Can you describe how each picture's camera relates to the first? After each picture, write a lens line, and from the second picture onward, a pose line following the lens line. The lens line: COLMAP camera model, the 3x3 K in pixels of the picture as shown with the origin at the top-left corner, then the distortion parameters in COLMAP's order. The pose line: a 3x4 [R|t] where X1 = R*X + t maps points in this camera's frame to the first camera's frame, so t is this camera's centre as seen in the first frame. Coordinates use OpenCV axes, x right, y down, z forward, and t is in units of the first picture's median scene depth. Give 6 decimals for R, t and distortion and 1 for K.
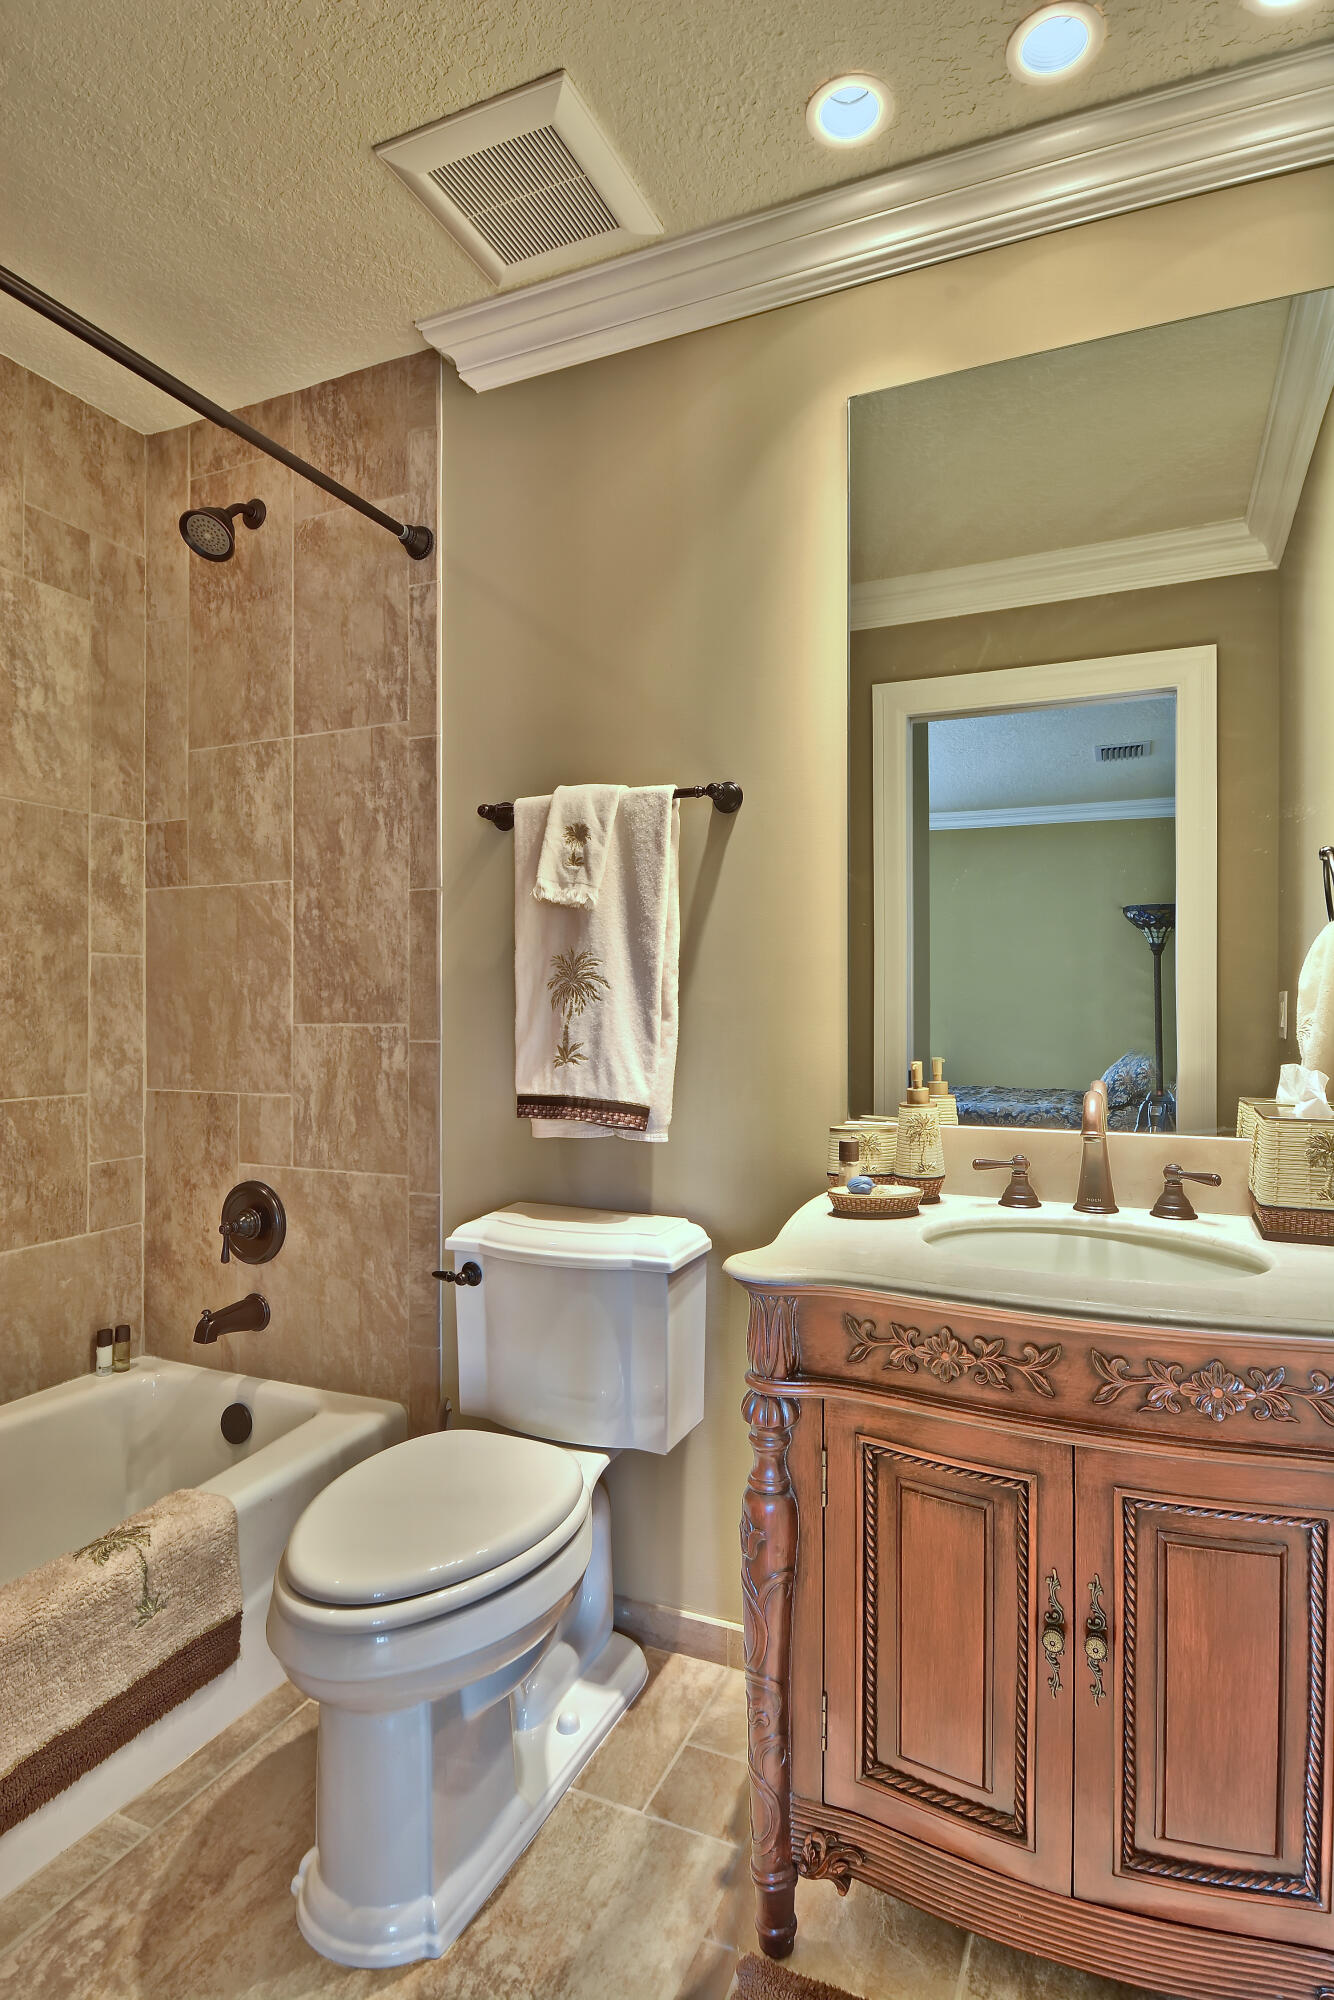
lens RADIAL K [[1036.0, 0, 676.9], [0, 1036.0, 1001.8], [0, 0, 1]] dist [0.011038, -0.018156]
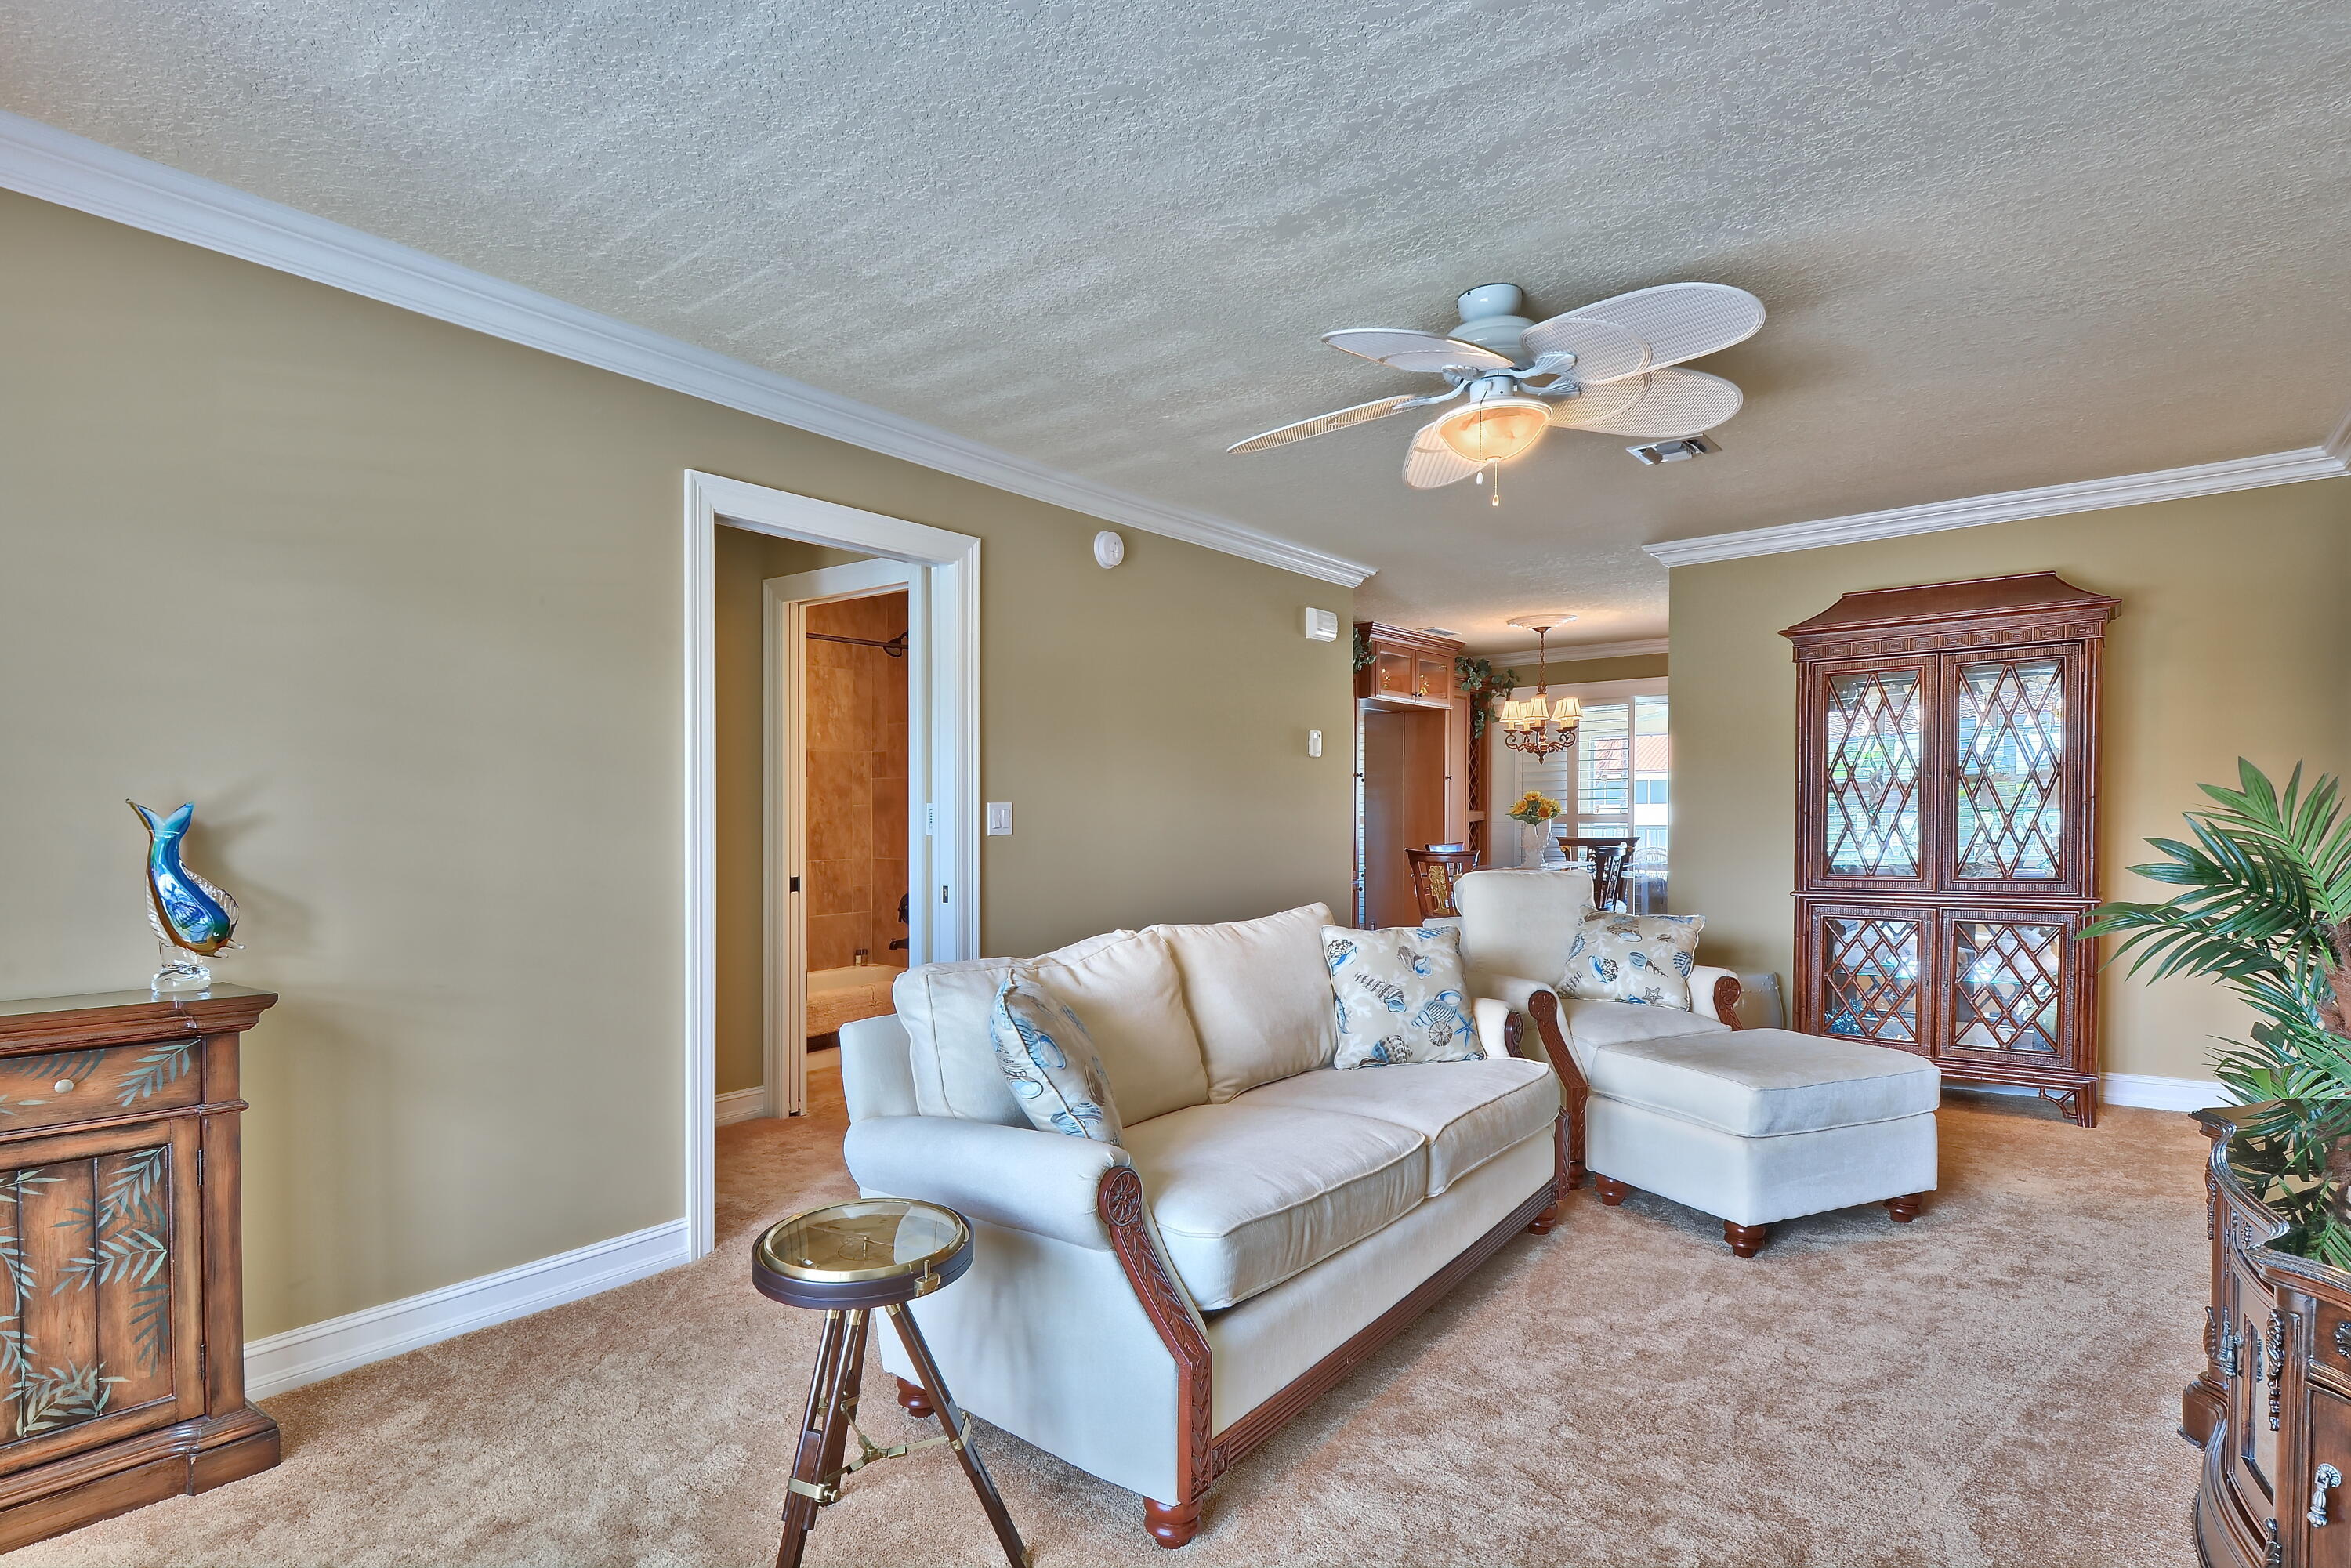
lens RADIAL K [[1217.8, 0, 1166.1], [0, 1217.8, 795.4], [0, 0, 1]] dist [0.011038, -0.018156]
pose [[0.972607, -0.008511, -0.232301, 0.908496], [0.007148, 0.999952, -0.006710, -0.044403], [0.232346, 0.004866, 0.972621, -1.788950]]
